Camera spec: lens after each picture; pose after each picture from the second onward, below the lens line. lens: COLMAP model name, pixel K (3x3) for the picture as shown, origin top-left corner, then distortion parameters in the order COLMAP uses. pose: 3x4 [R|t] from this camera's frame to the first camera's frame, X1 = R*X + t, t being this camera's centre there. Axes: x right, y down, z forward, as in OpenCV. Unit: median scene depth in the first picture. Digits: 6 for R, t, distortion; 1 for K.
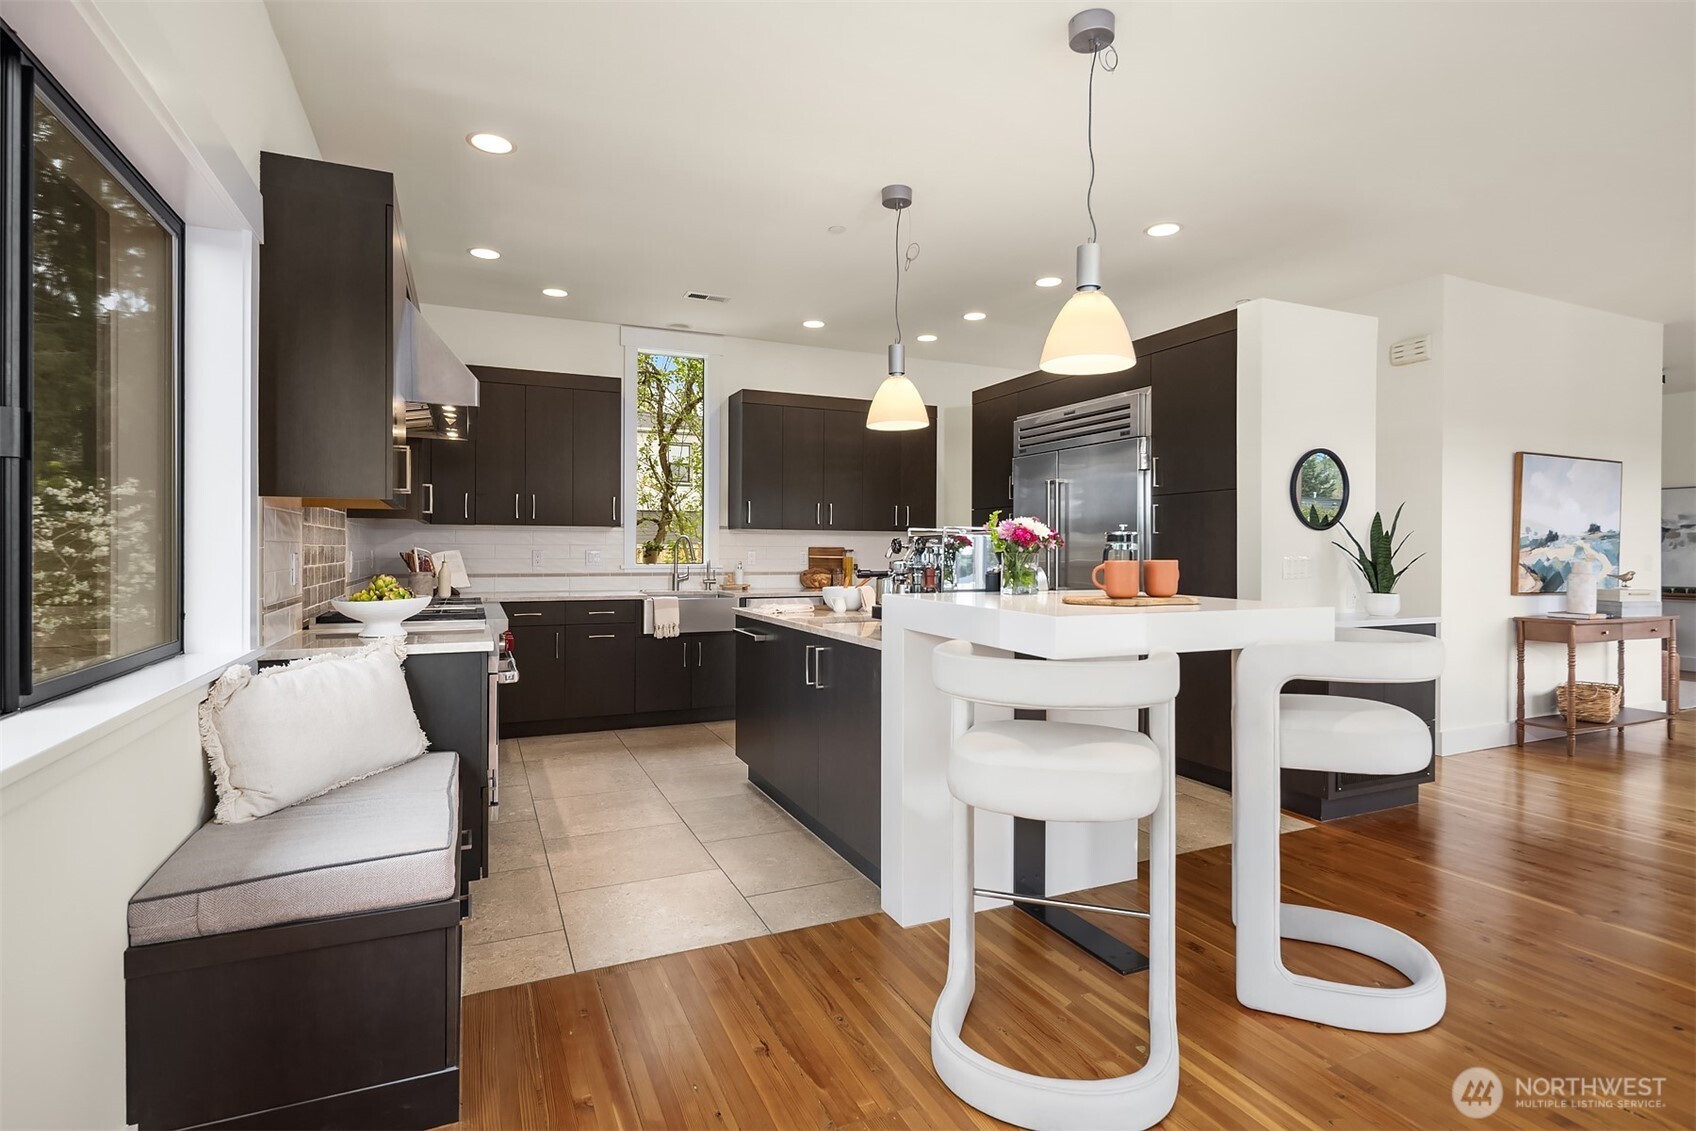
lens RADIAL K [[830.0, 0, 849.9], [0, 830.0, 555.9], [0, 0, 1]] dist [0.000490, 0.000068]
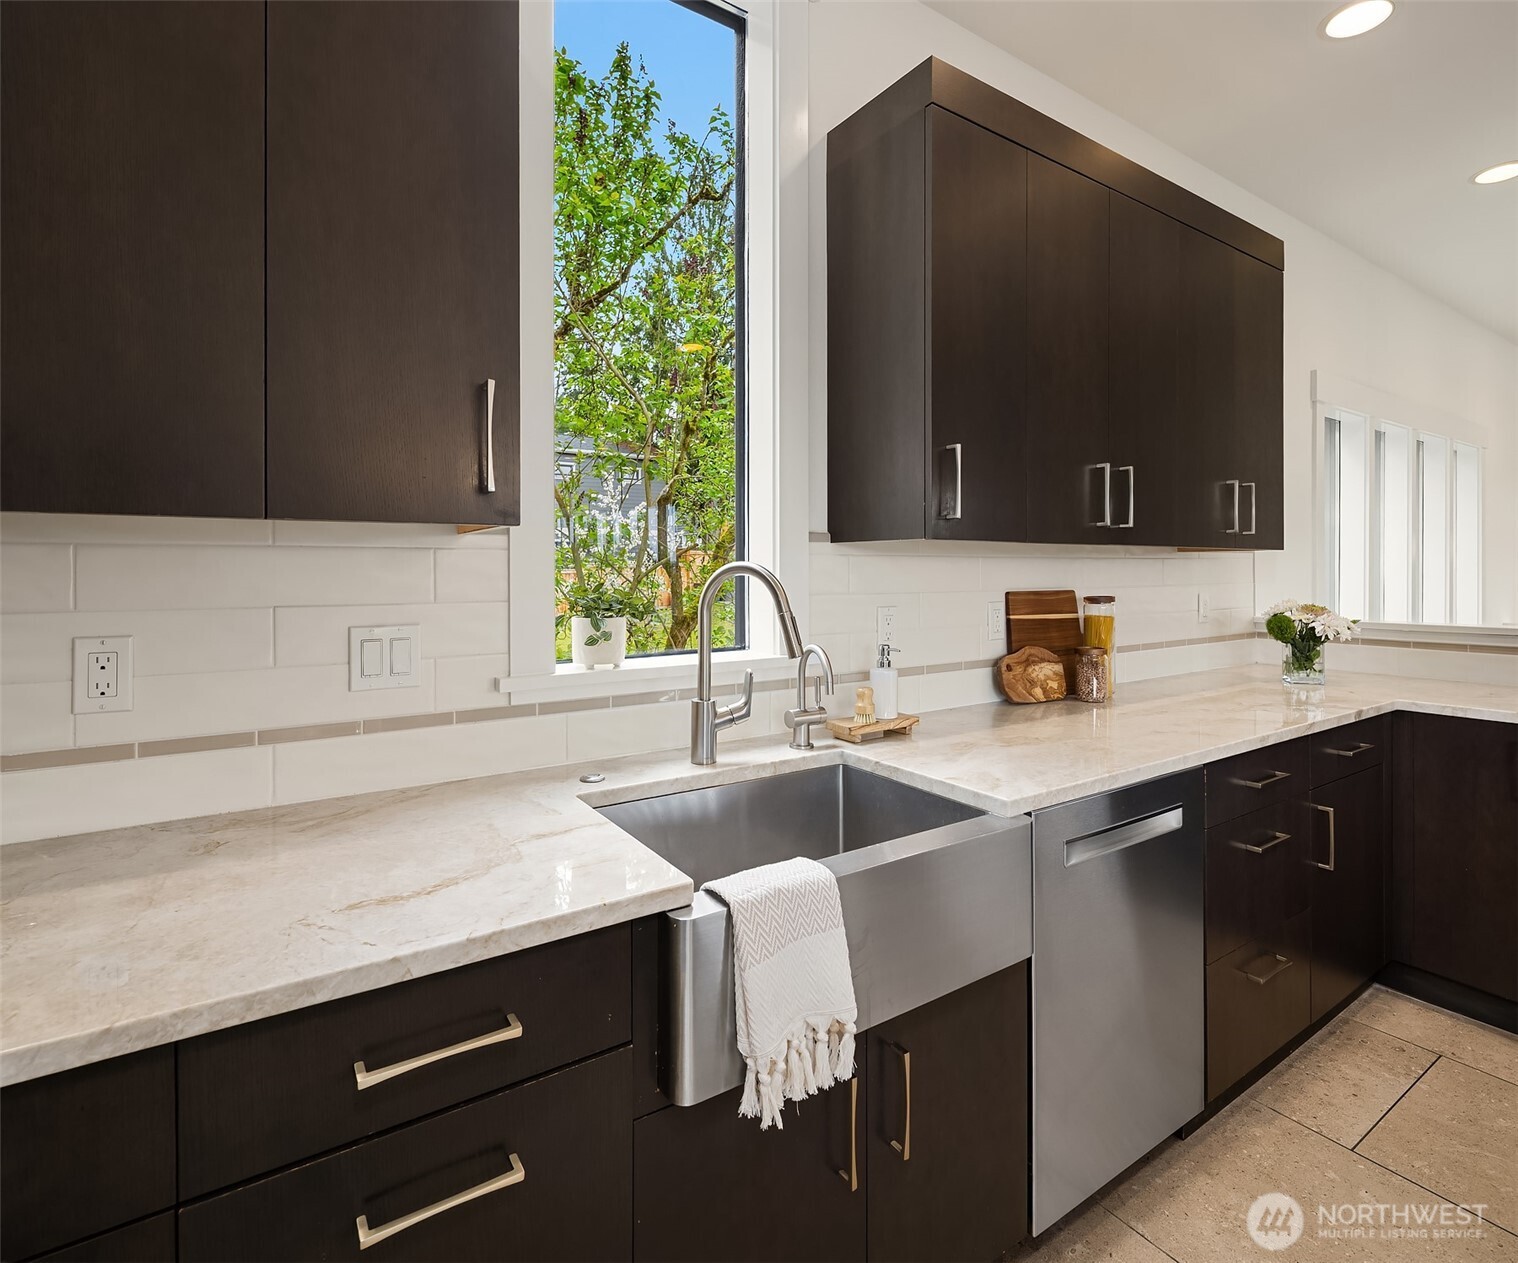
lens RADIAL K [[728.3, 0, 759.3], [0, 728.3, 580.2], [0, 0, 1]] dist [-0.000823, -0.000107]
pose [[0.990467, -0.004513, 0.137677, -0.214950], [0.004297, 0.999989, 0.001860, -0.017667], [-0.137684, -0.001251, 0.990475, 0.714704]]
